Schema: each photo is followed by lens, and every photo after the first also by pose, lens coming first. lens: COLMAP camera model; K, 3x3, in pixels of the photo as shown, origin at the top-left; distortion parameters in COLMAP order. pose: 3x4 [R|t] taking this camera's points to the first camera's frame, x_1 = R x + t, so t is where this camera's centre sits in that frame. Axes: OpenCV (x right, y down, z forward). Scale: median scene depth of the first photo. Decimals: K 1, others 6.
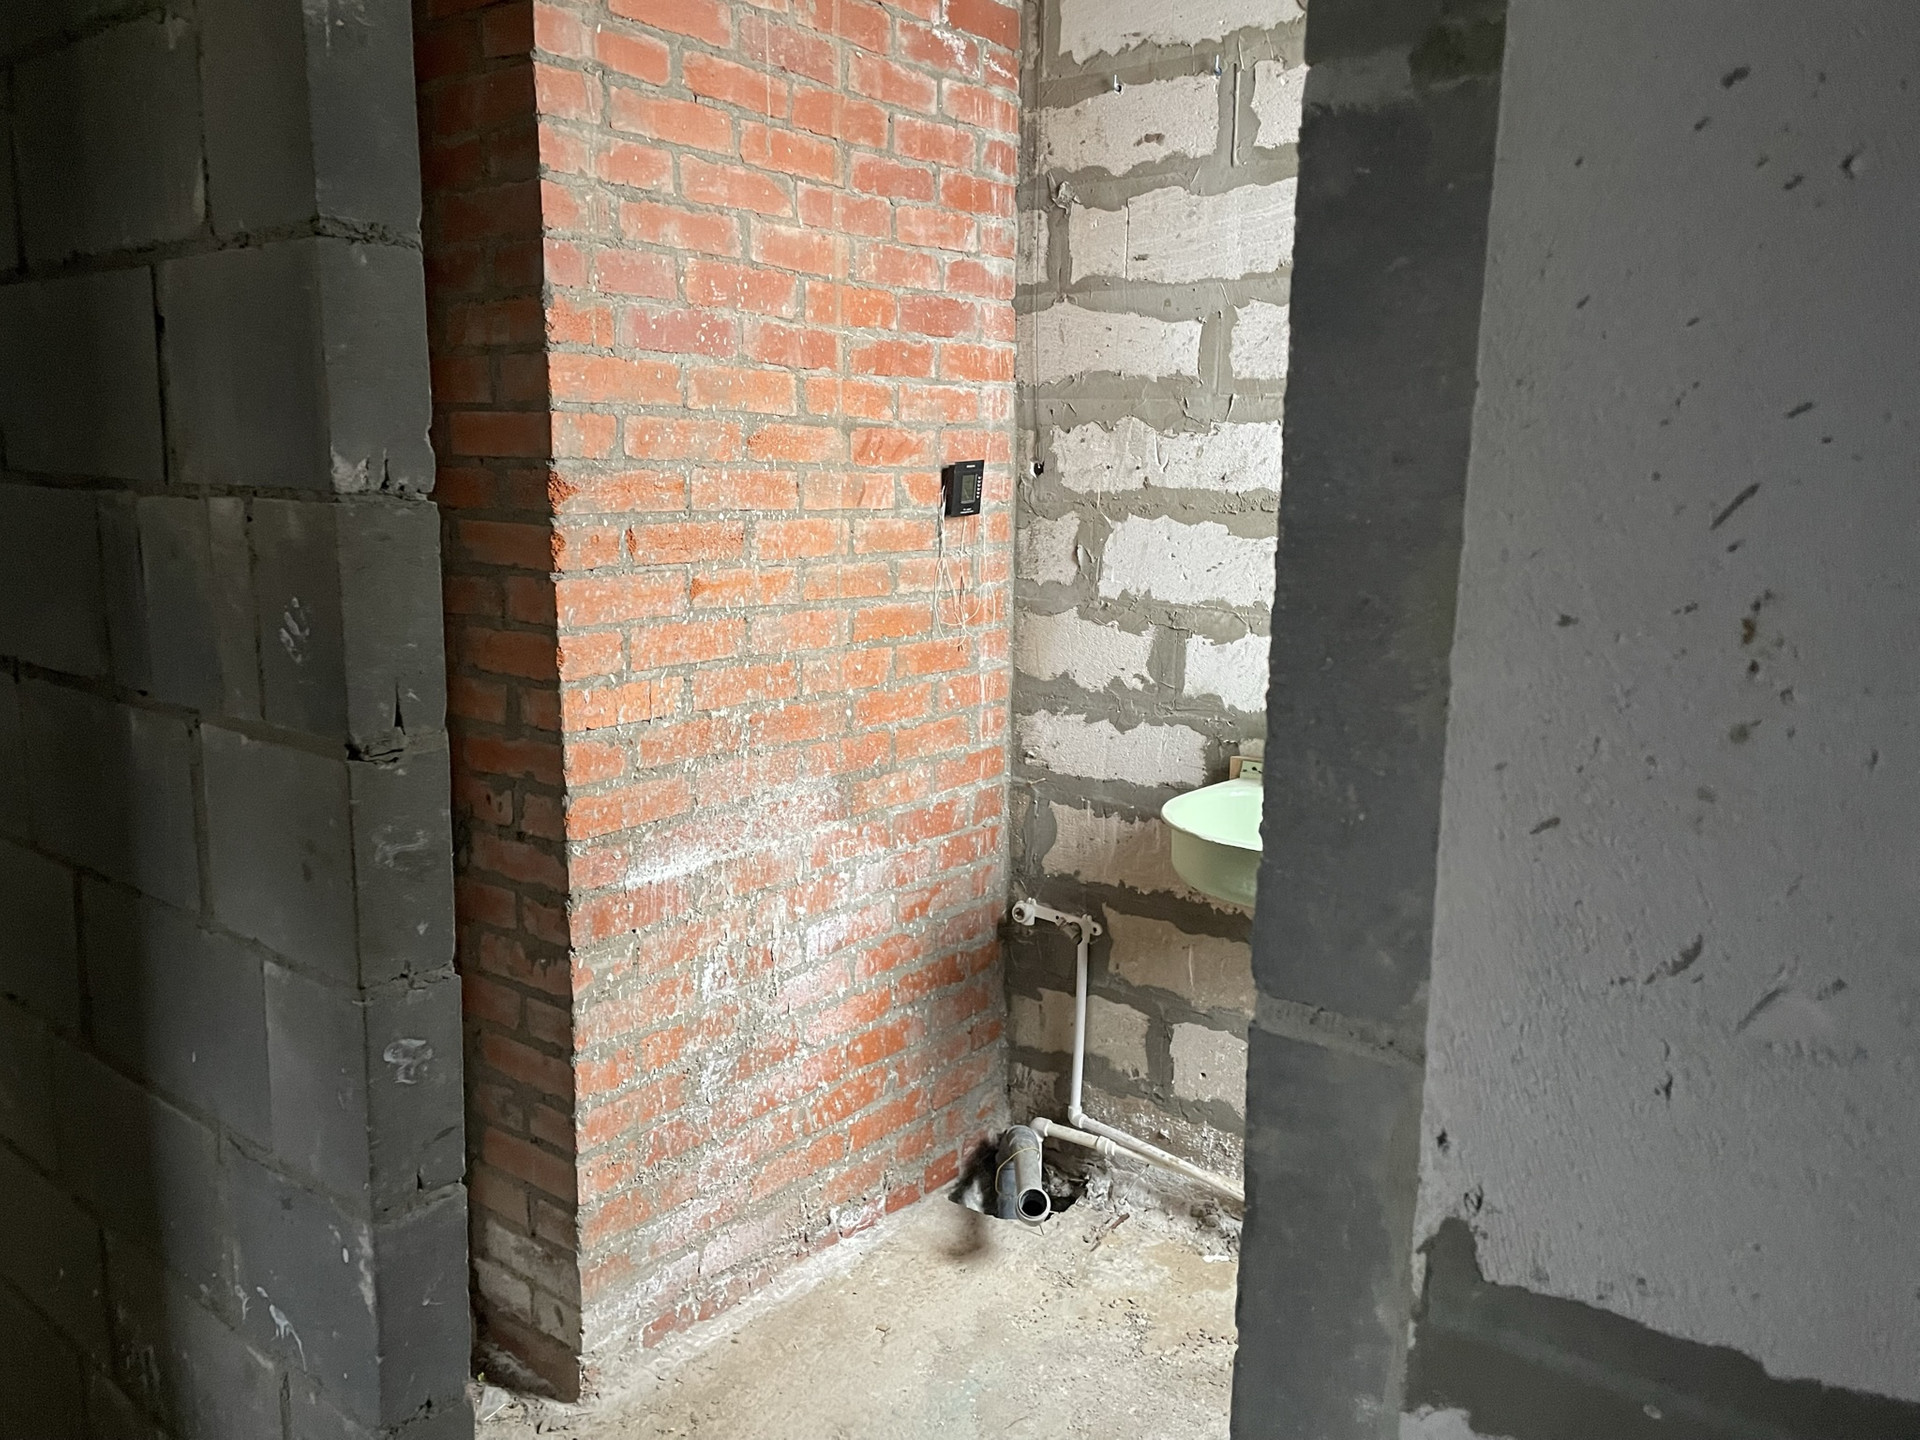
lens RADIAL K [[1458.2, 0, 953.4], [0, 1458.2, 705.5], [0, 0, 1]] dist [0.091233, -0.117898]
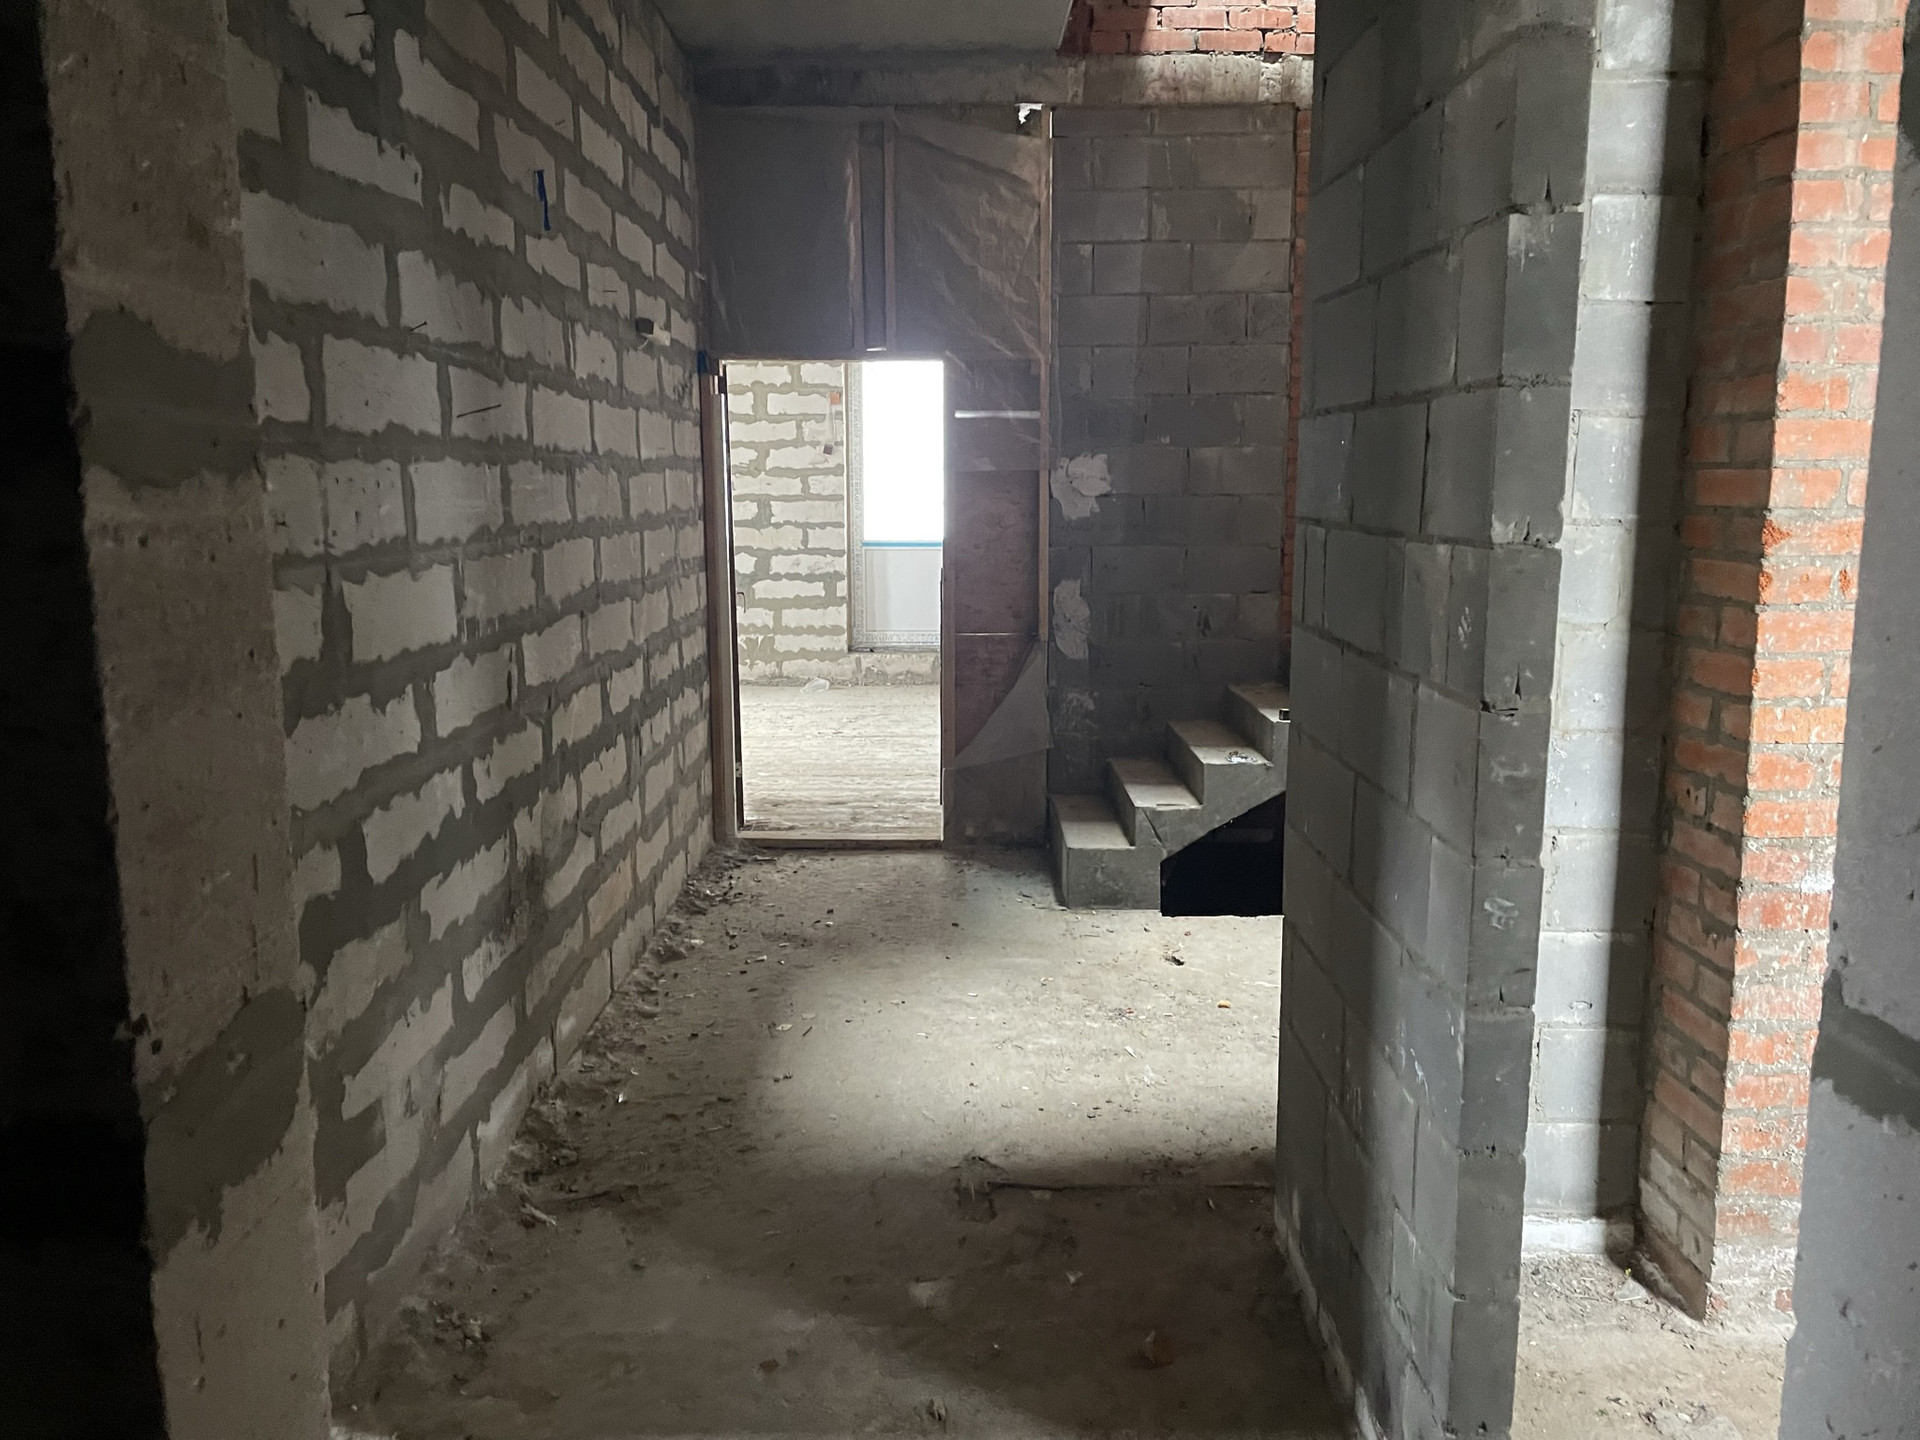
lens RADIAL K [[1443.1, 0, 965.5], [0, 1443.1, 721.0], [0, 0, 1]] dist [0.088180, -0.119272]
pose [[0.630015, 0.113466, -0.768249, 0.229211], [-0.119631, 0.991640, 0.048355, 0.019779], [0.767313, 0.061442, 0.638323, -0.219598]]
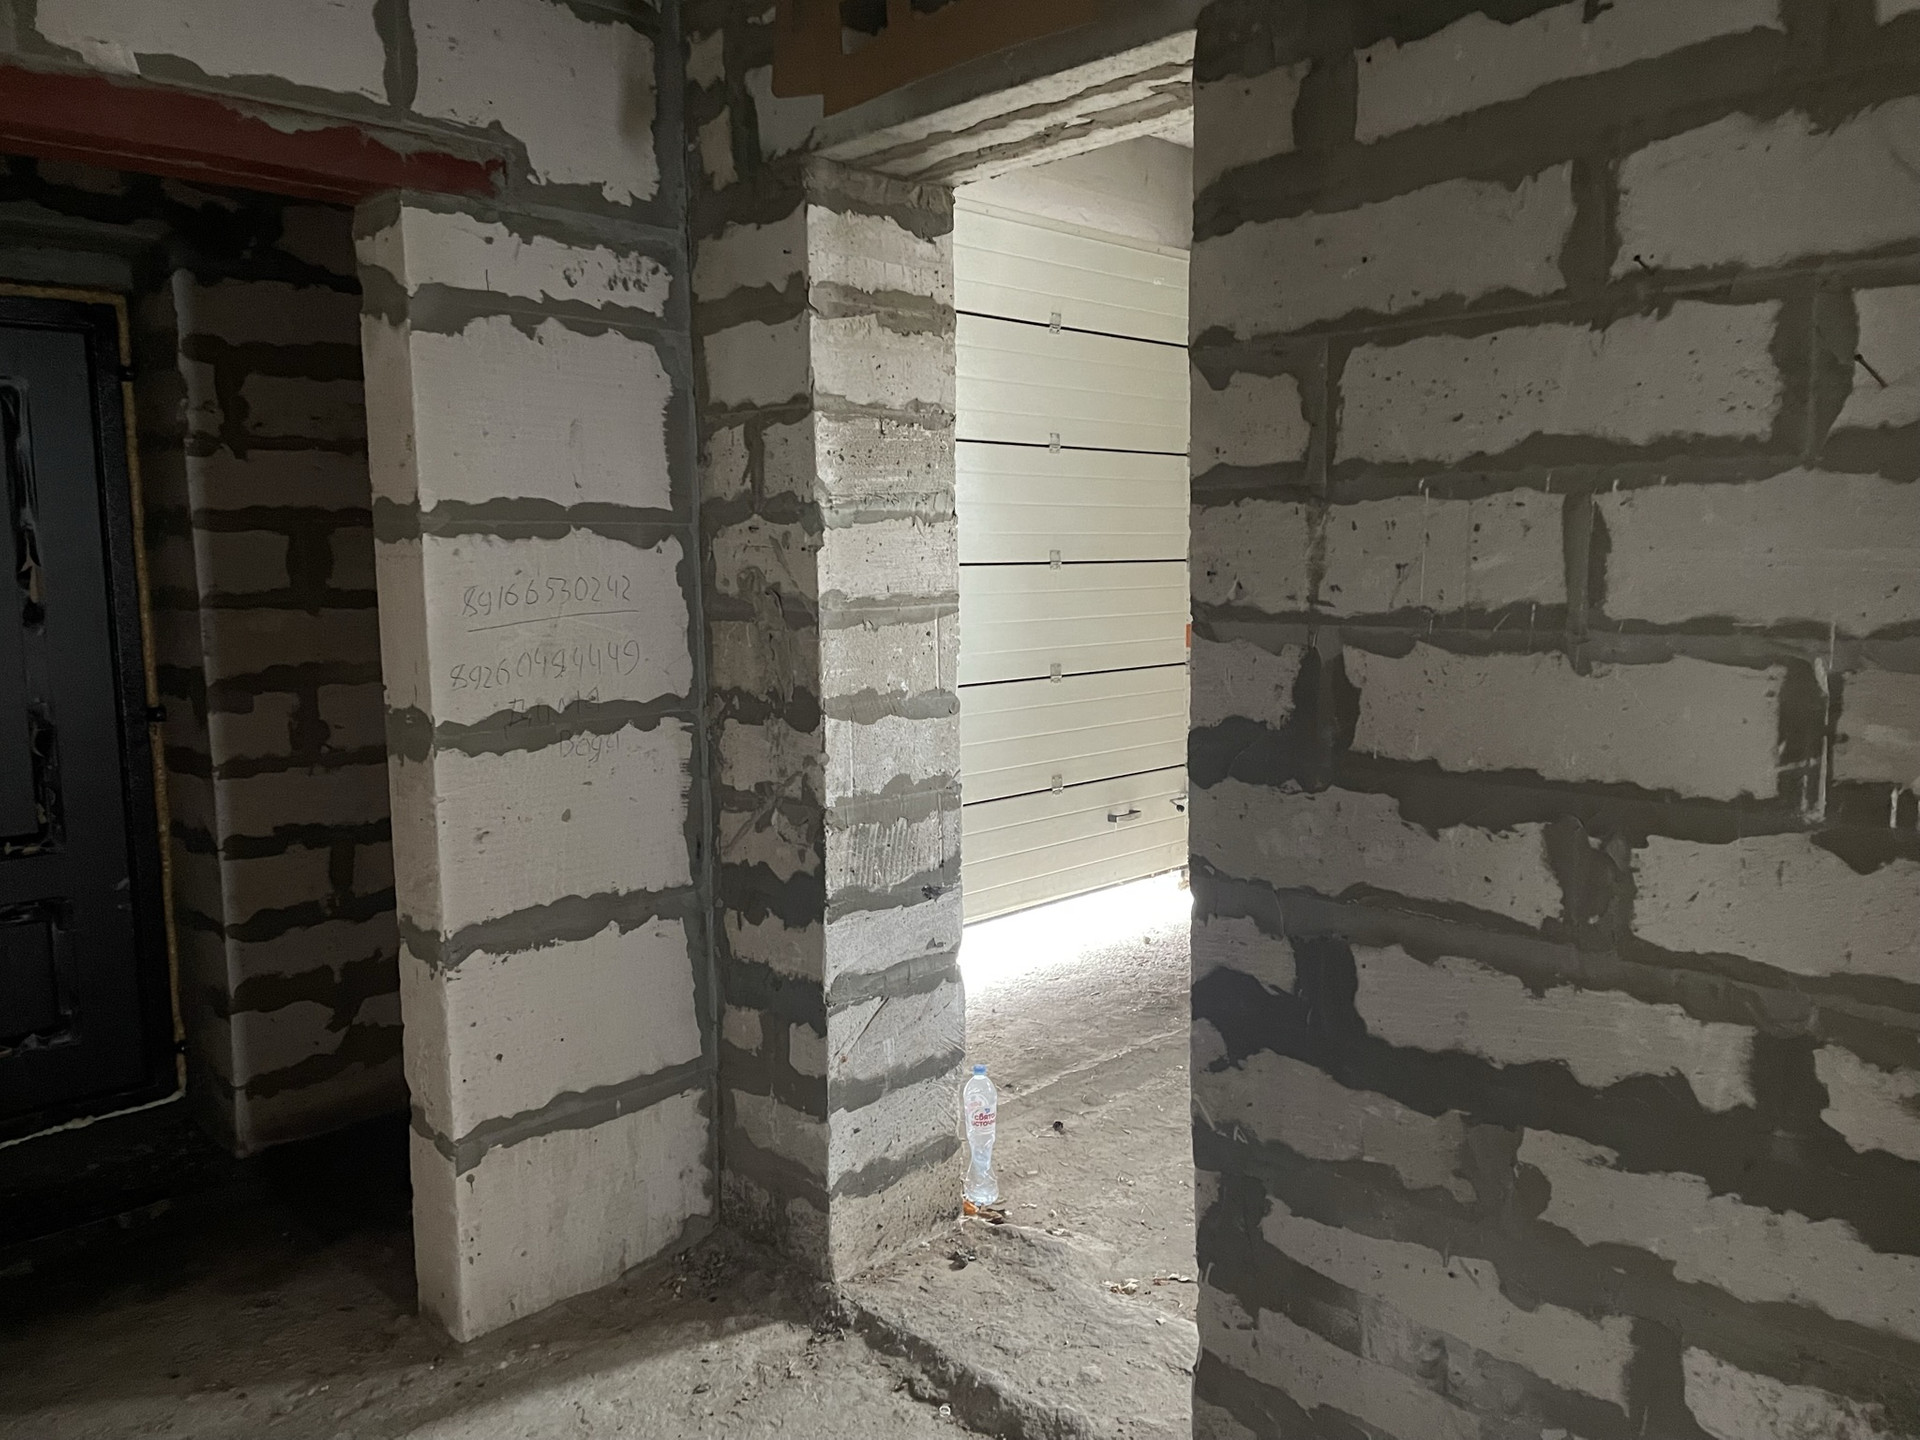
lens RADIAL K [[1428.2, 0, 983.4], [0, 1428.2, 716.5], [0, 0, 1]] dist [0.099484, -0.124556]
pose [[-0.994765, -0.010063, 0.101694, -0.761155], [0.019180, 0.959070, 0.282519, -0.184672], [-0.100375, 0.282991, -0.953856, 0.966813]]
